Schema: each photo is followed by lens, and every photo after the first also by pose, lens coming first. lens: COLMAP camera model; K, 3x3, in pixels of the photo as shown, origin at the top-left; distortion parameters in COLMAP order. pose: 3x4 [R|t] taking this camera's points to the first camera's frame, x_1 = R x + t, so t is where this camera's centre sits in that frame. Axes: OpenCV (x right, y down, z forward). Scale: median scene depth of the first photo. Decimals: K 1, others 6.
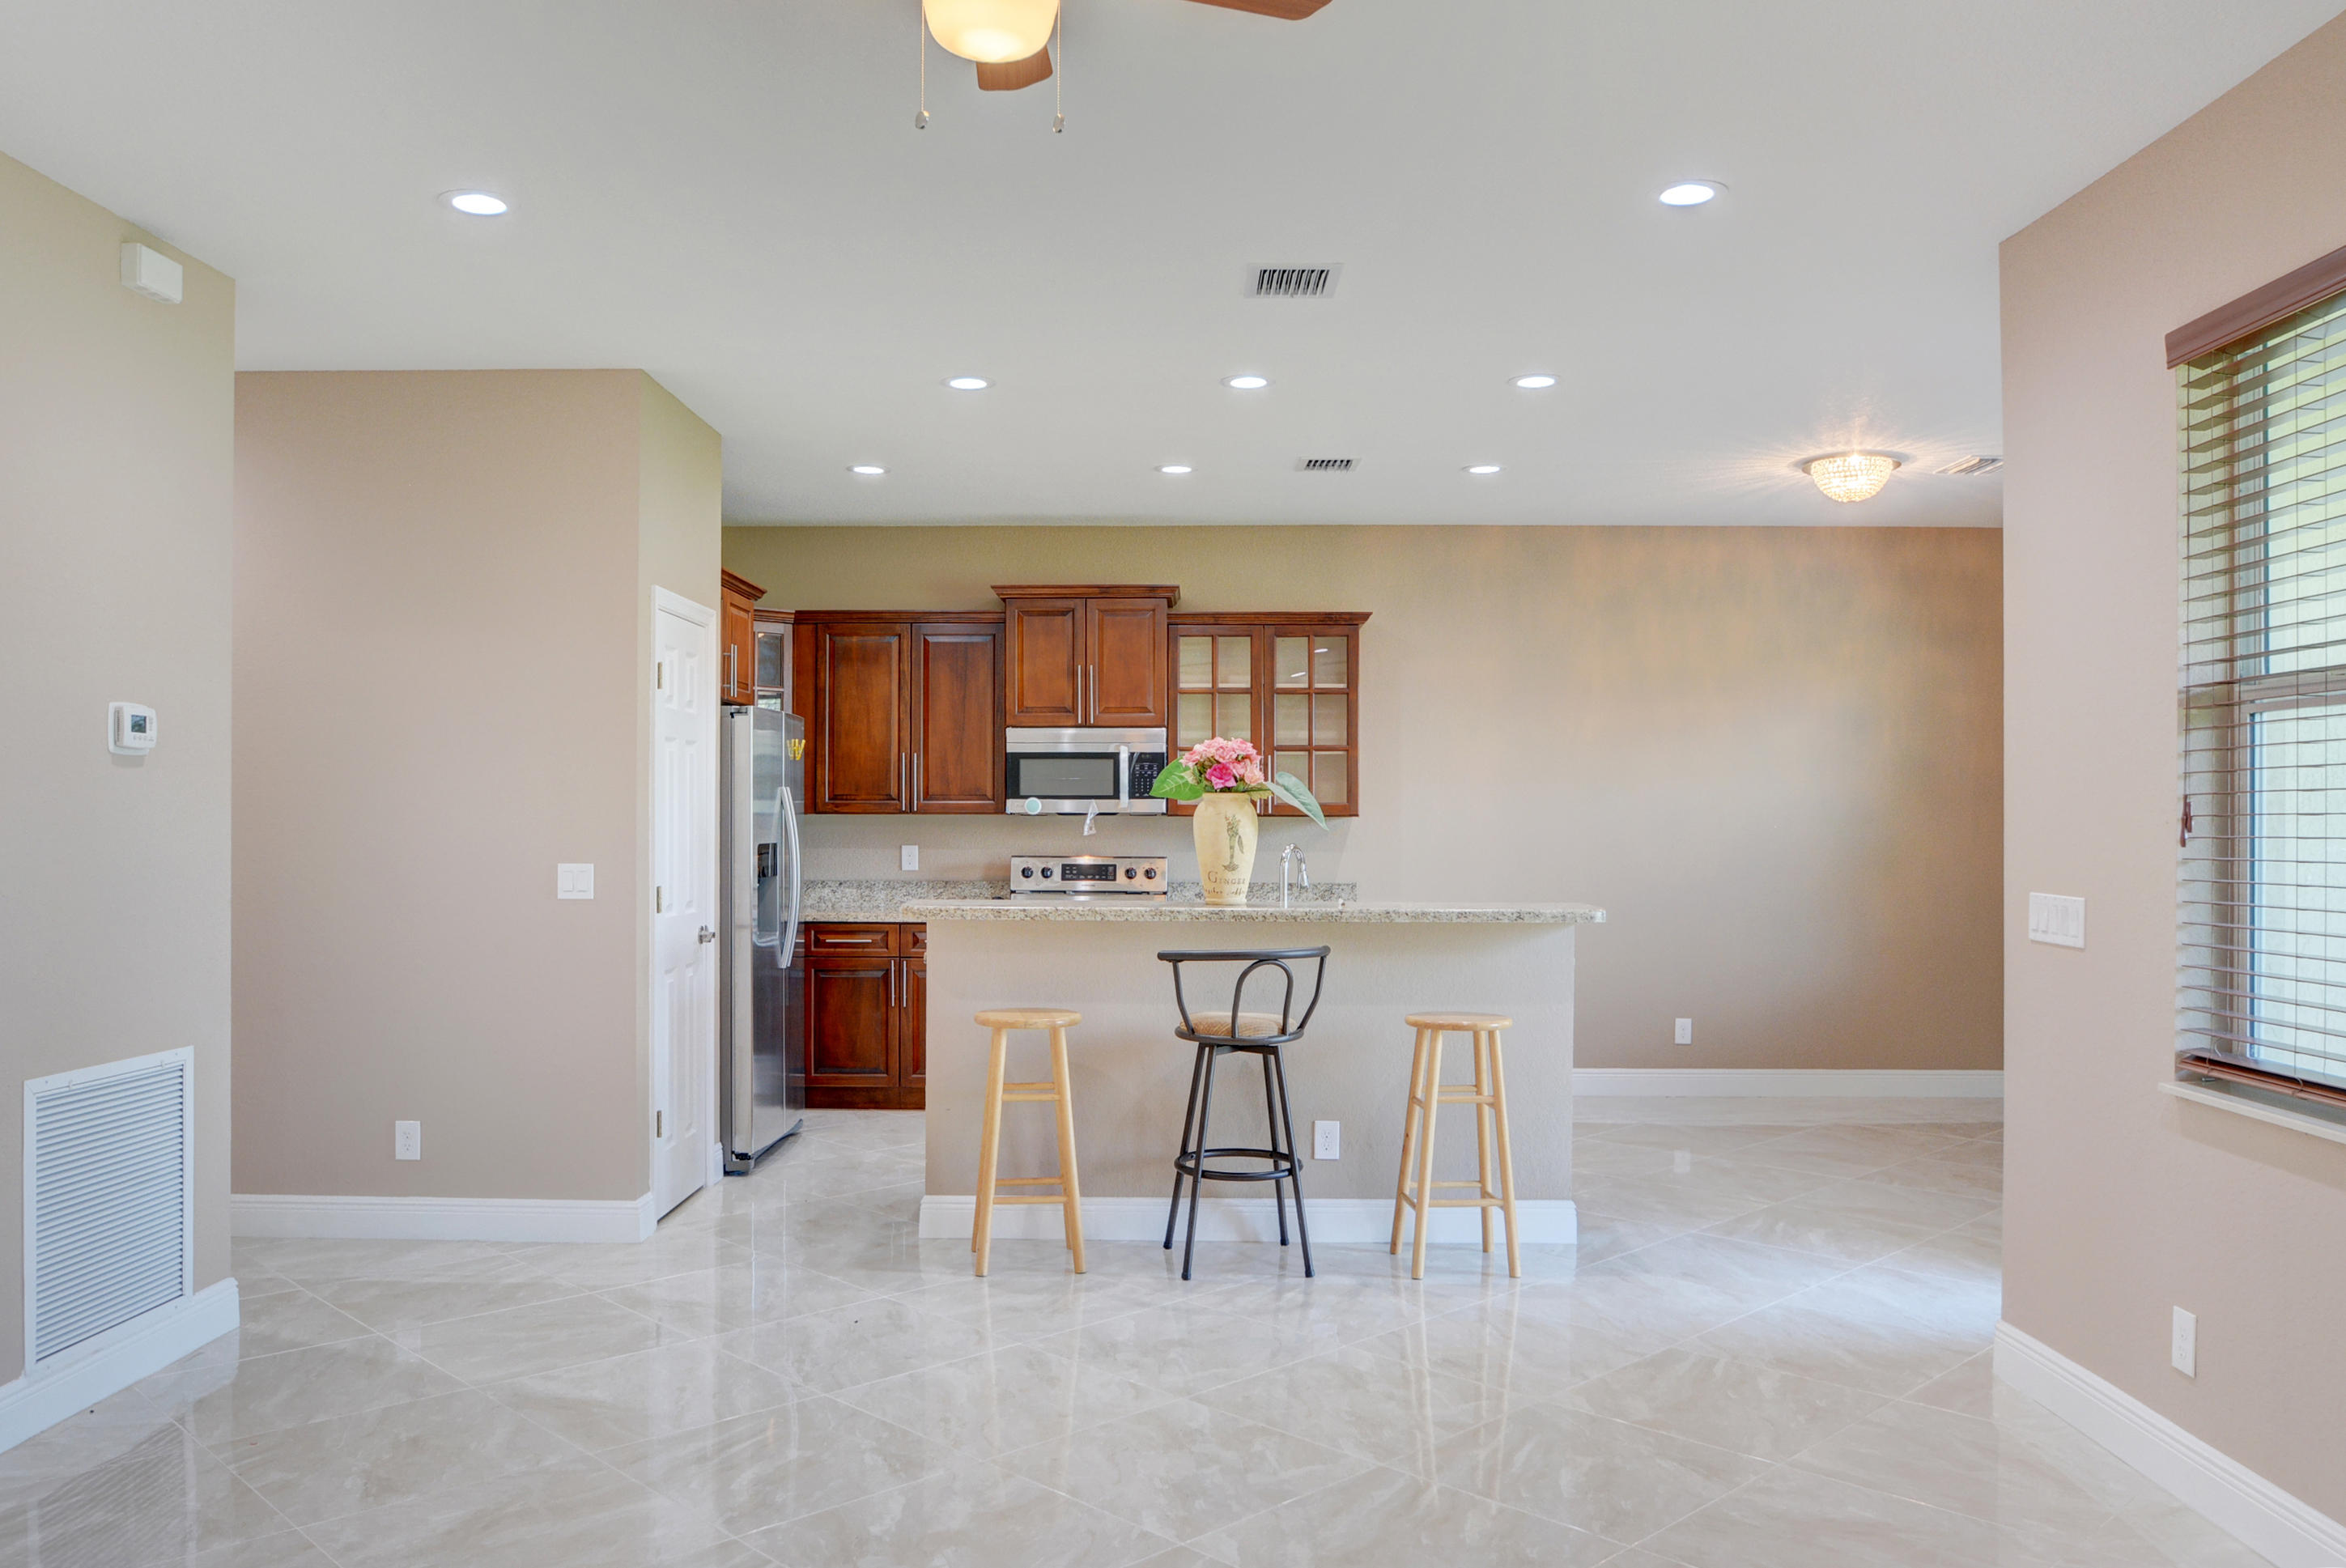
lens RADIAL K [[1798.3, 0, 1173.0], [0, 1798.3, 784.0], [0, 0, 1]] dist [-0.011696, -0.010056]
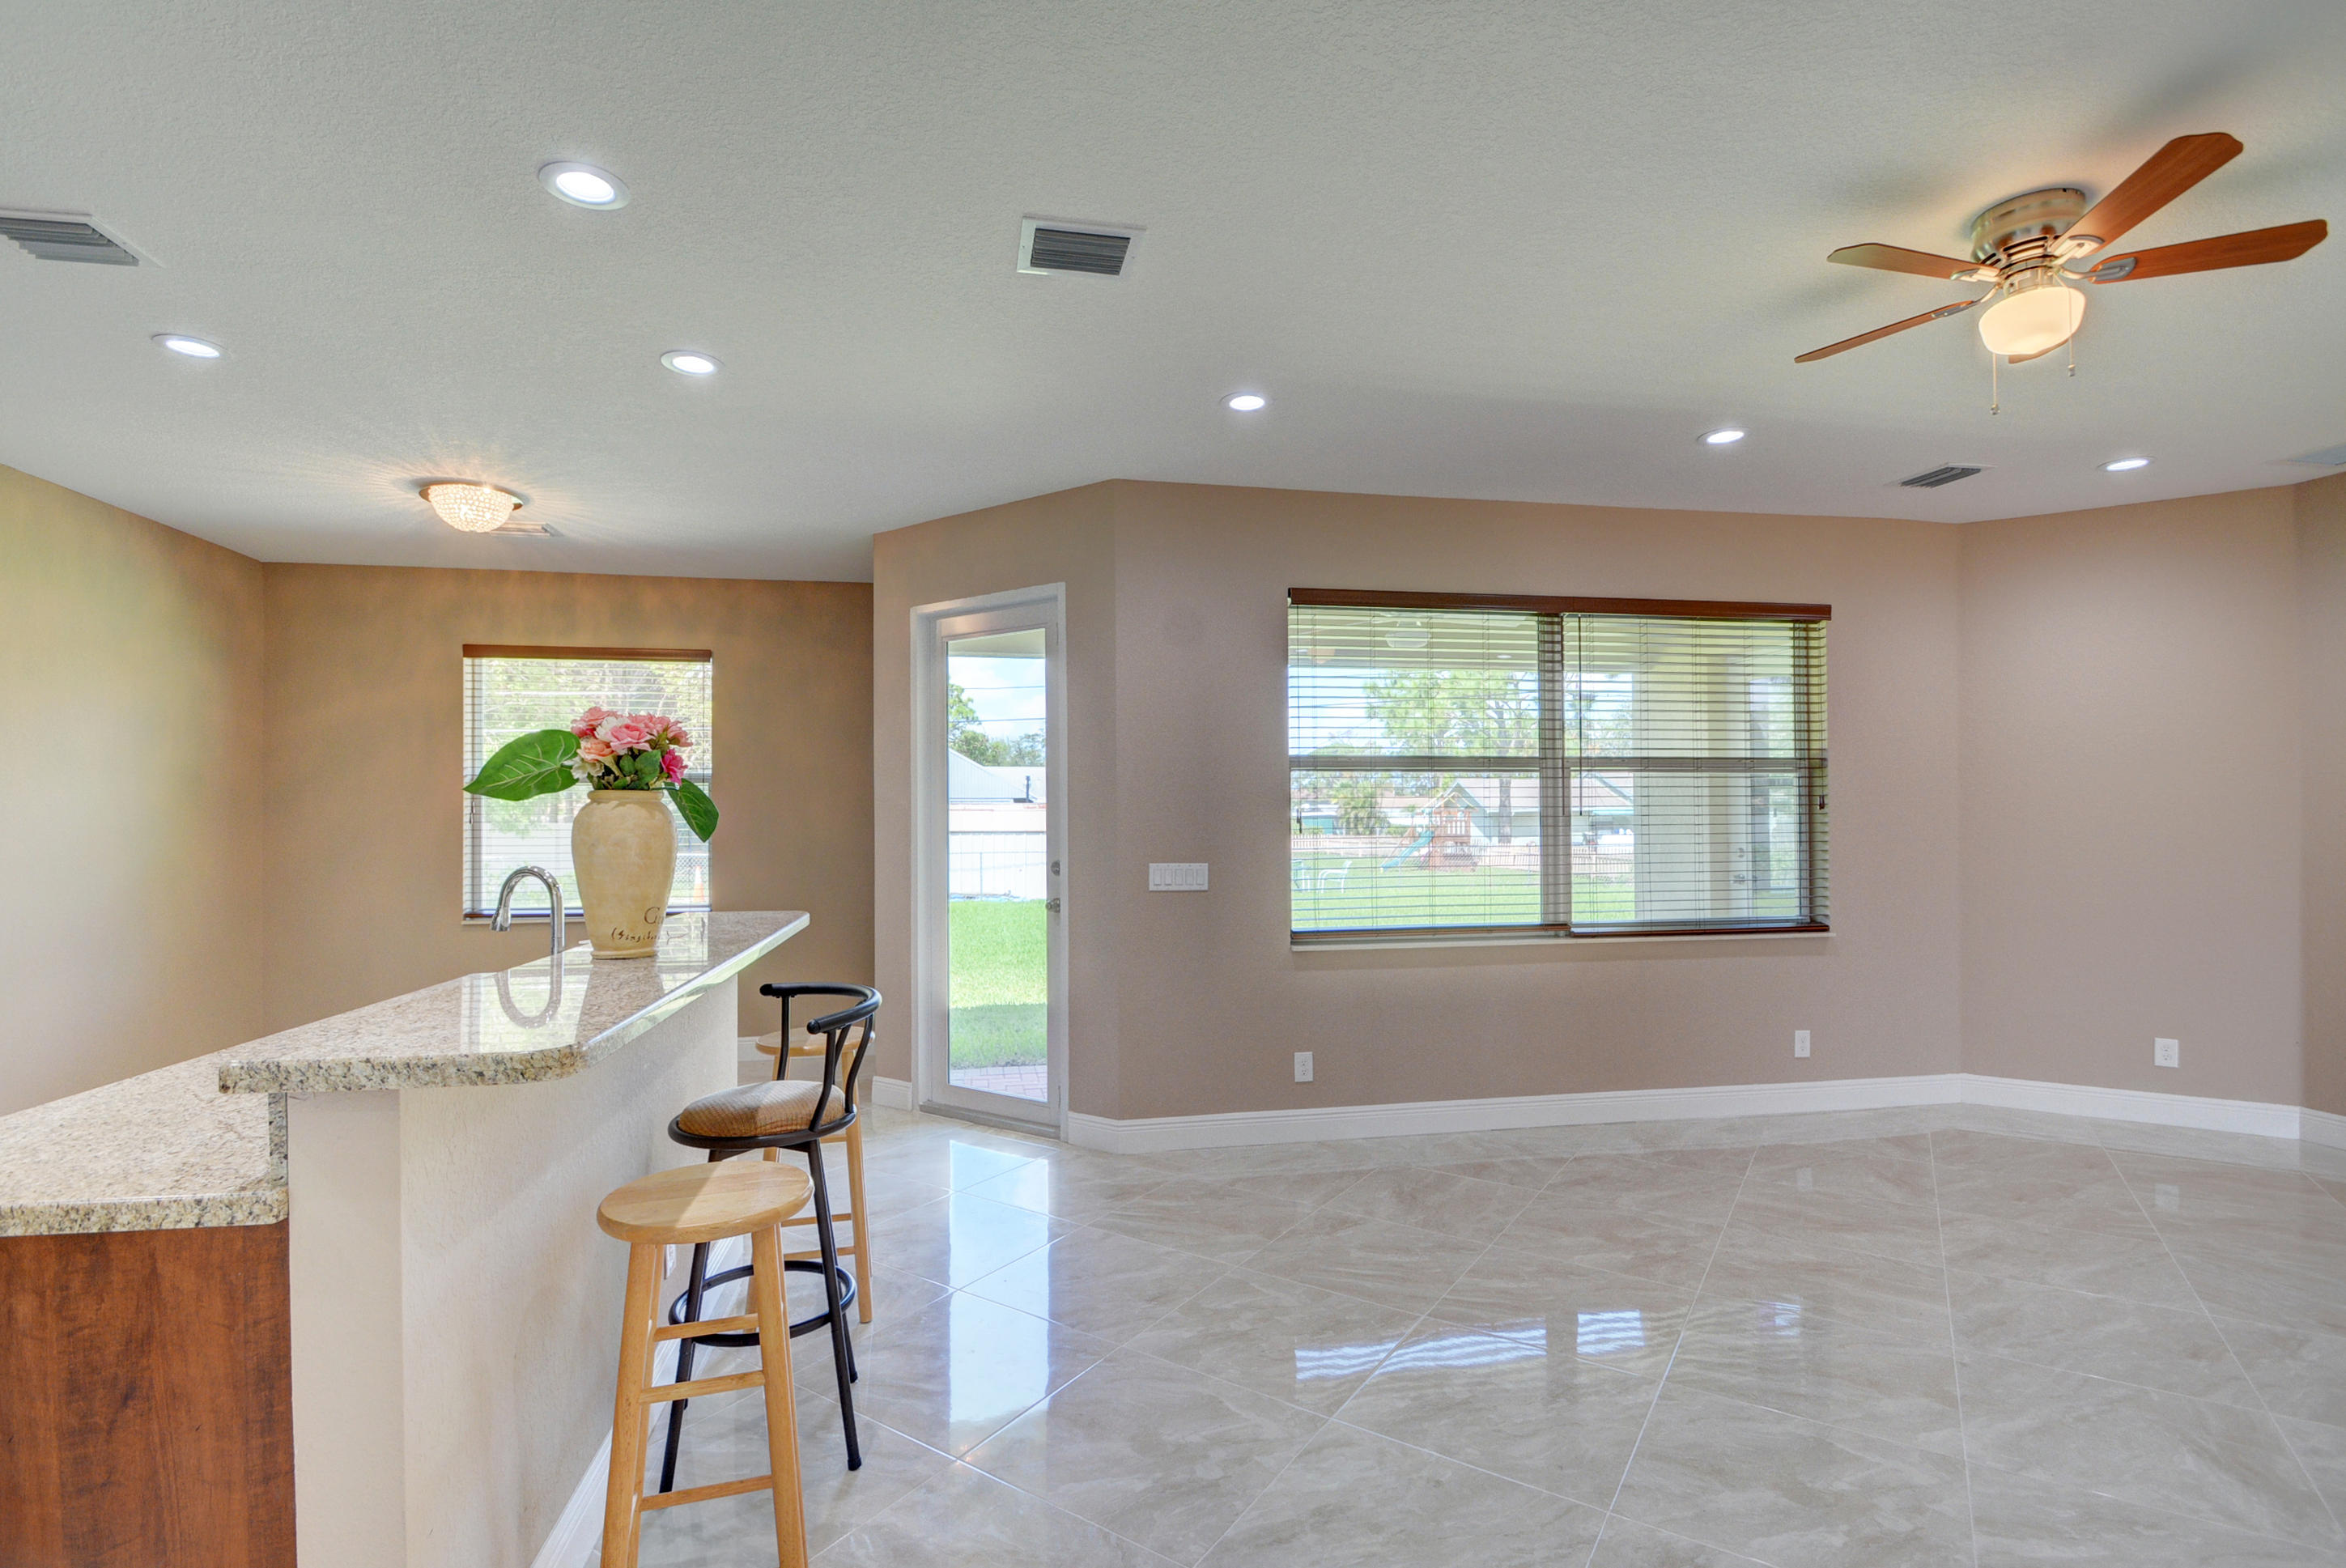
lens RADIAL K [[1062.3, 0, 1161.7], [0, 1062.3, 815.9], [0, 0, 1]] dist [-0.000048, -0.000077]
pose [[-0.184883, -0.000773, 0.982760, -0.522328], [-0.003926, 0.999992, 0.000048, 0.015472], [-0.982753, -0.003850, -0.184885, 1.152204]]
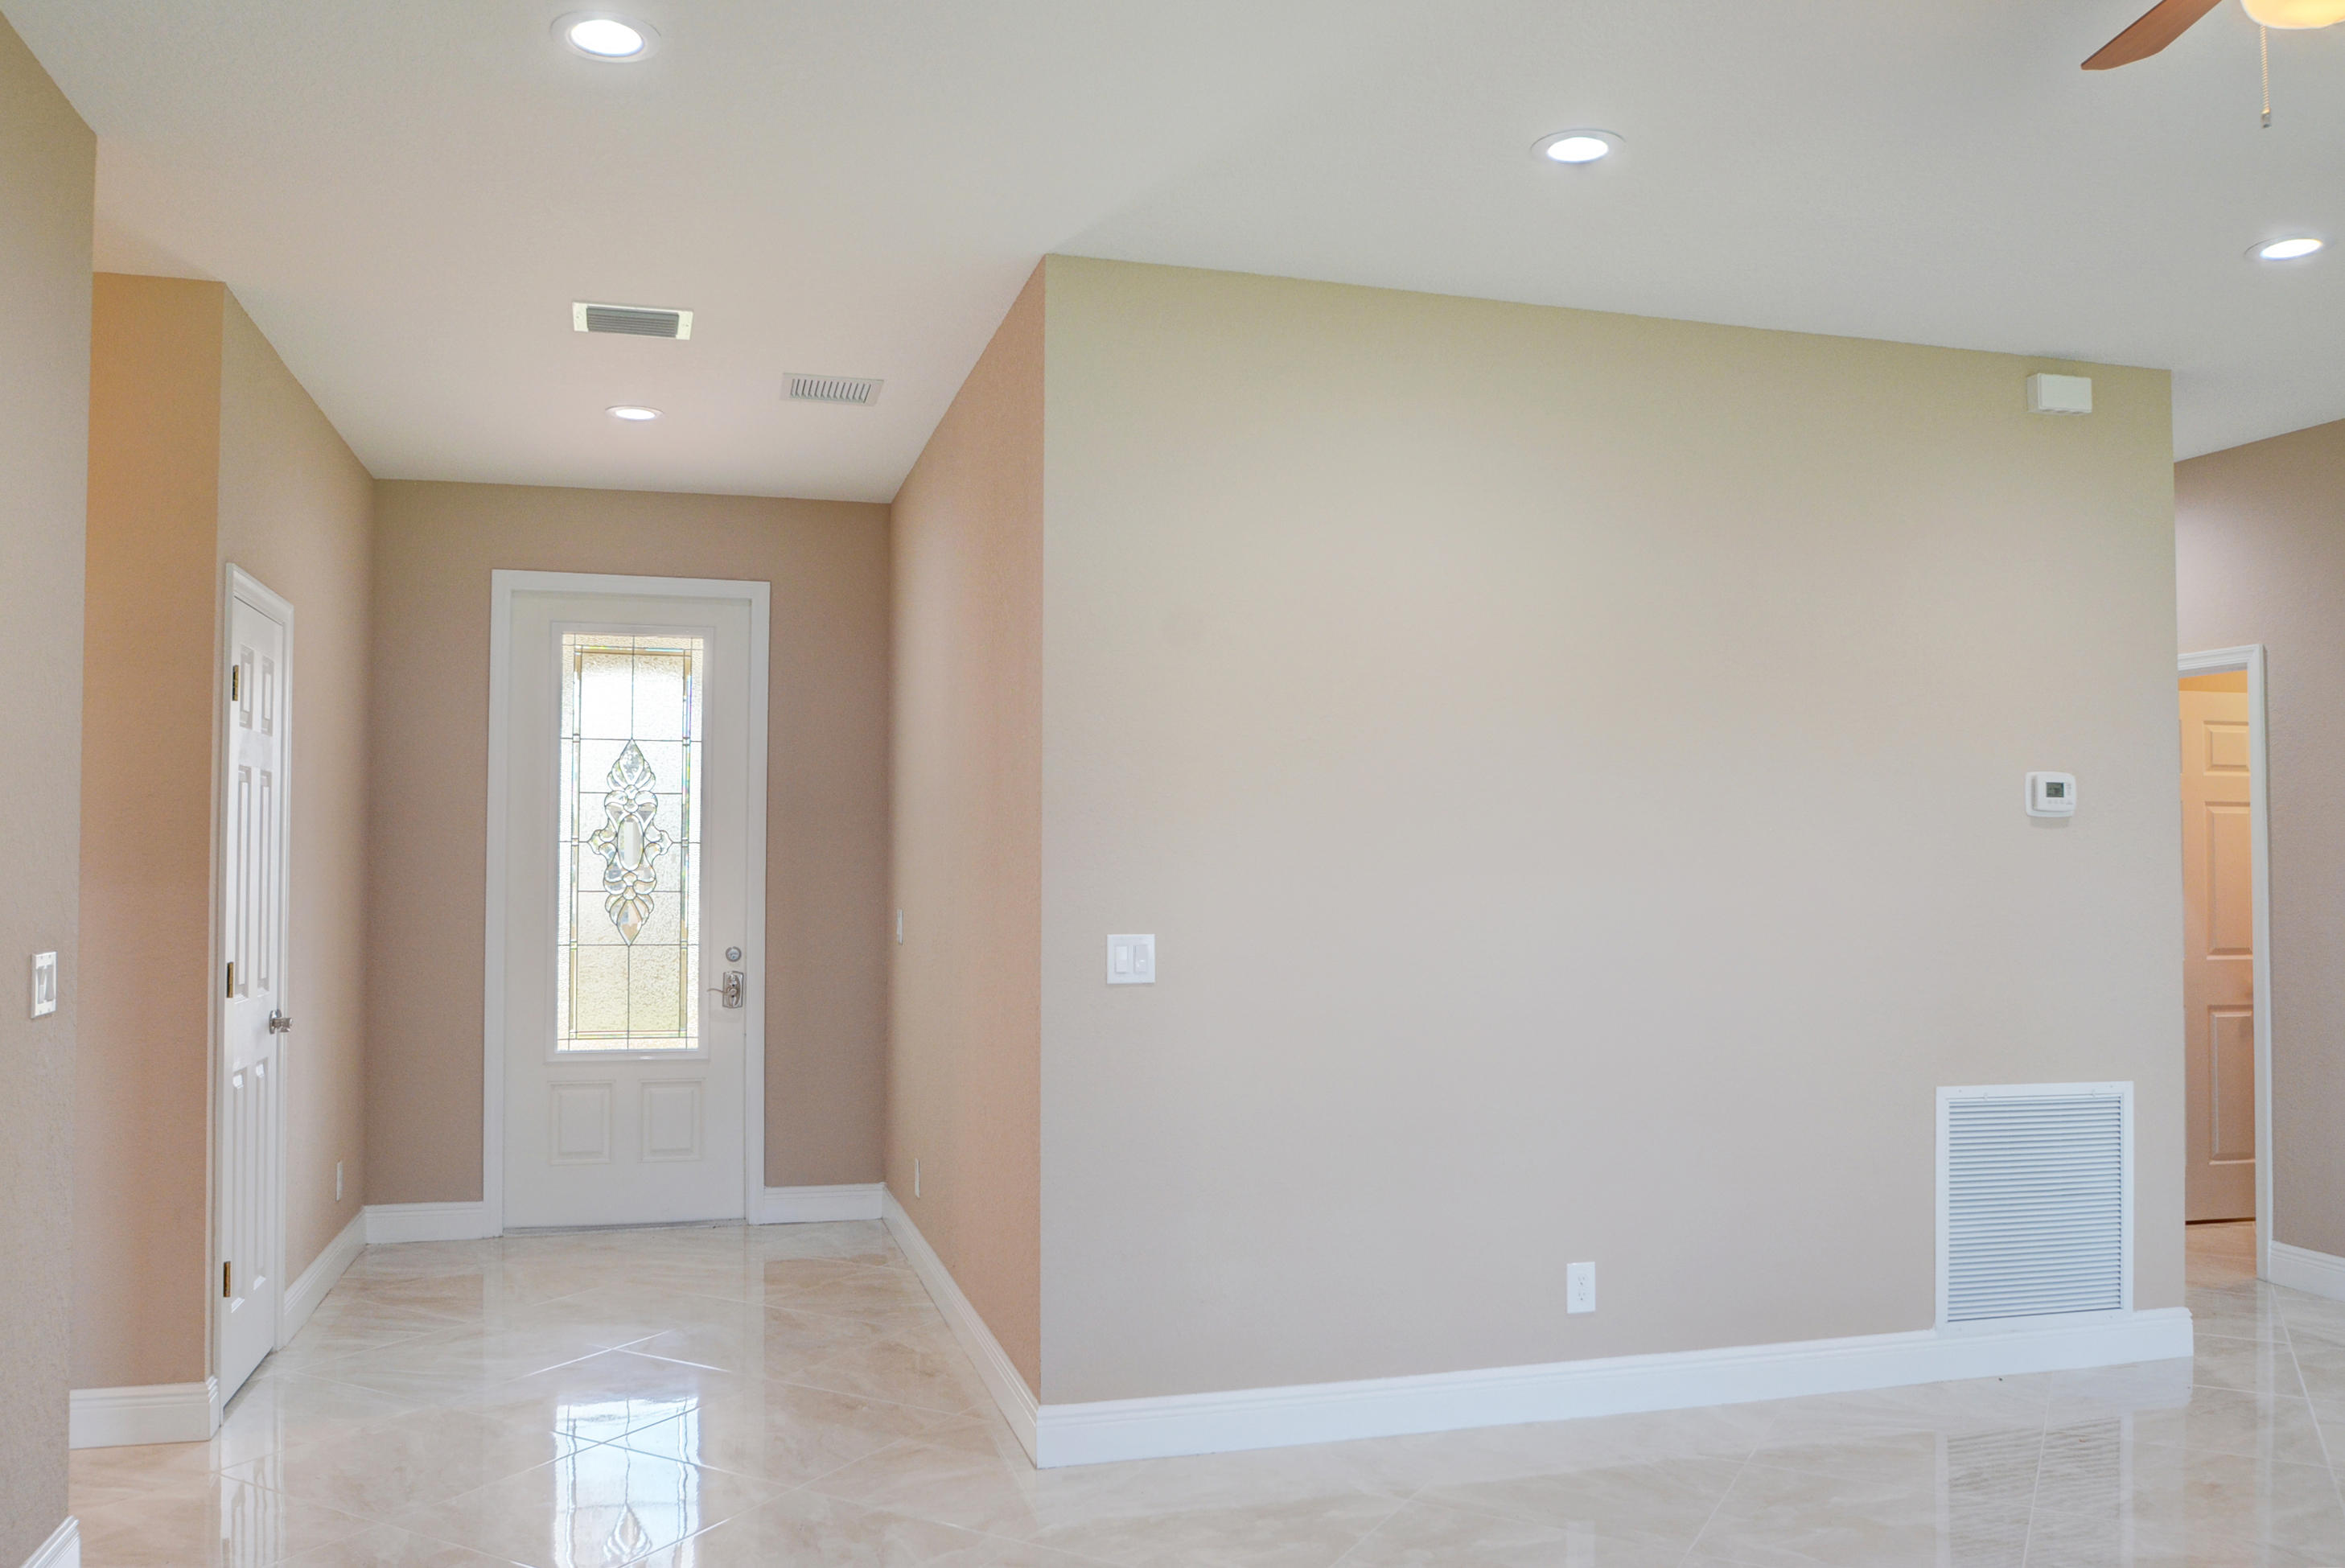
lens RADIAL K [[1797.6, 0, 1172.5], [0, 1797.6, 784.0], [0, 0, 1]] dist [-0.011696, -0.010056]
pose [[0.270115, -0.054247, -0.961299, 0.367666], [0.014660, 0.998528, -0.052229, 0.014288], [0.962716, 0.000015, 0.270513, 0.149468]]
